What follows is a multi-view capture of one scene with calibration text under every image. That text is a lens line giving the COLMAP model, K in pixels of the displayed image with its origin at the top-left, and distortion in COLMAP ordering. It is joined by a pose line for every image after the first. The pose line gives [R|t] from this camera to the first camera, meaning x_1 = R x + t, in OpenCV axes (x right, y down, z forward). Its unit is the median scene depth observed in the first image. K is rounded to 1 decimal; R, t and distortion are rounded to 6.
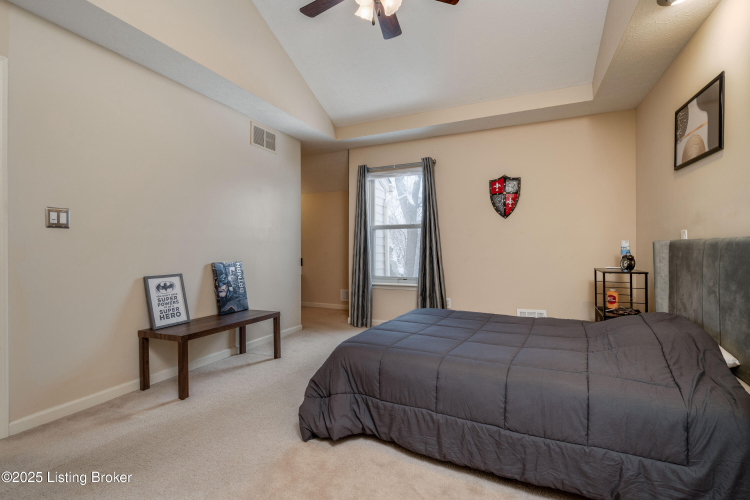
lens RADIAL K [[338.8, 0, 373.2], [0, 338.8, 249.2], [0, 0, 1]] dist [0.001067, 0.000082]
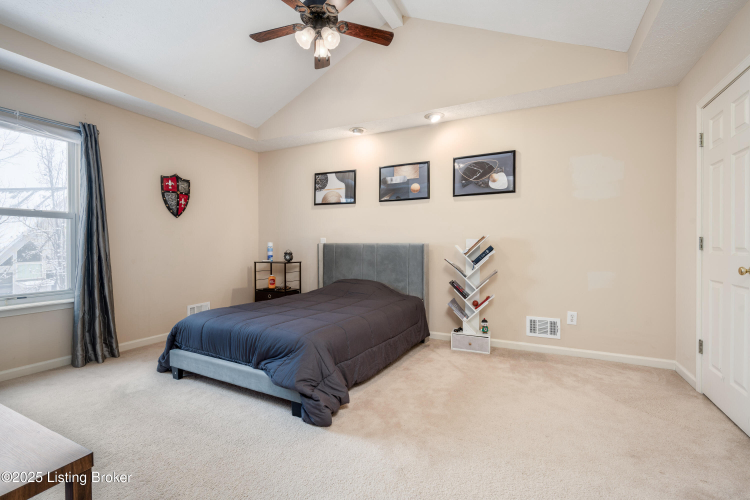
lens RADIAL K [[338.8, 0, 374.3], [0, 338.8, 250.0], [0, 0, 1]] dist [0.001067, 0.000082]
pose [[0.041380, -0.009282, 0.999100, -0.583025], [0.001500, 0.999956, 0.009228, -0.004609], [-0.999142, 0.001116, 0.041392, 0.378178]]
